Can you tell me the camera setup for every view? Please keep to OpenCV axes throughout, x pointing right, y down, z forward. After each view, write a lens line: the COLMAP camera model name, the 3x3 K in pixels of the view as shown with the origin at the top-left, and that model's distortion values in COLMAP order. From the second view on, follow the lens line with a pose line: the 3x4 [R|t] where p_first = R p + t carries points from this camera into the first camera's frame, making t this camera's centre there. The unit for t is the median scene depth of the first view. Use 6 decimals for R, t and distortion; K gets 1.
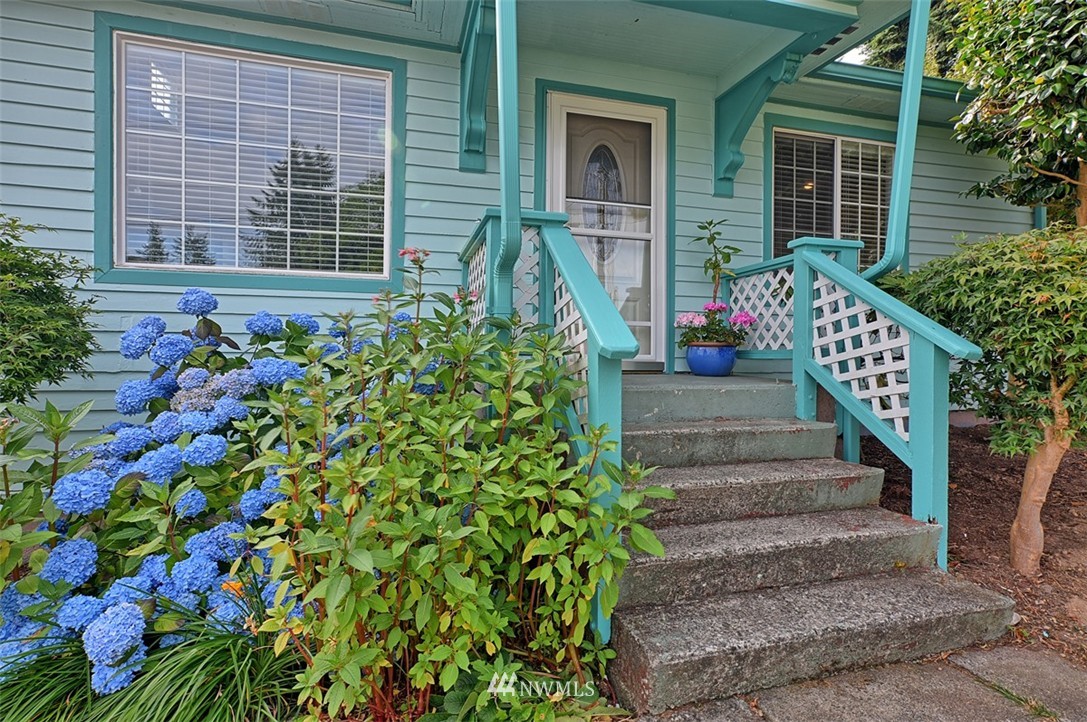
lens RADIAL K [[533.3, 0, 546.5], [0, 533.3, 356.7], [0, 0, 1]] dist [-0.017577, 0.024167]
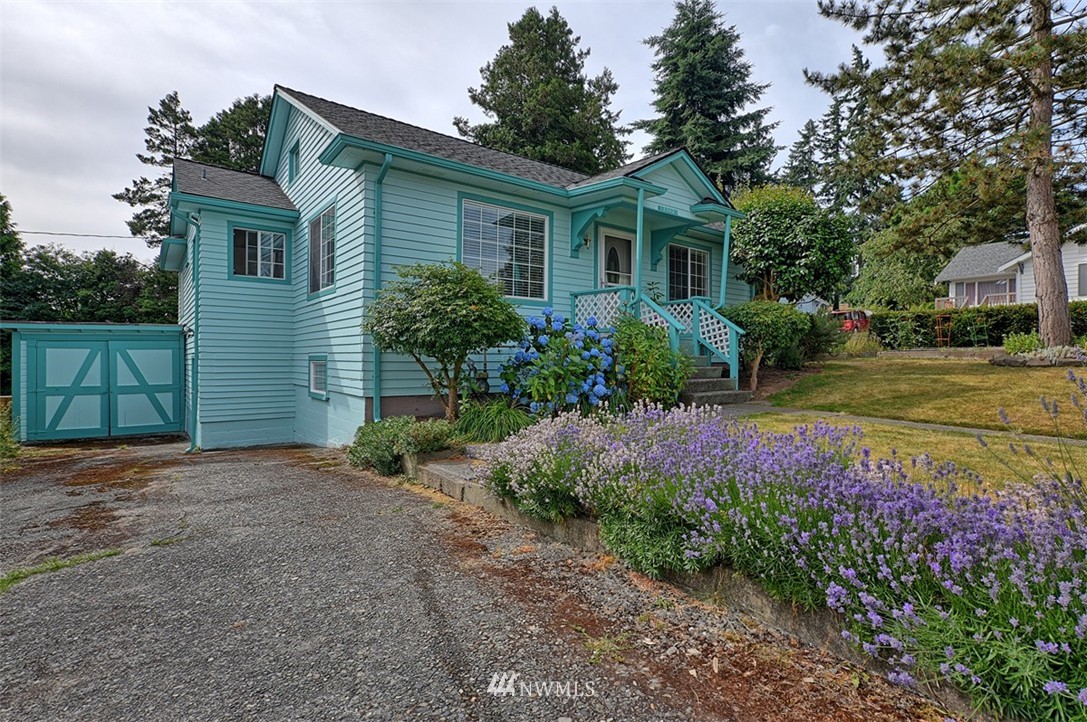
lens RADIAL K [[533.3, 0, 542.5], [0, 533.3, 359.0], [0, 0, 1]] dist [-0.017577, 0.024167]
pose [[0.927331, 0.001675, 0.374239, -1.429239], [-0.002526, 0.999995, 0.001782, 0.129792], [-0.374234, -0.002598, 0.927331, -1.452933]]
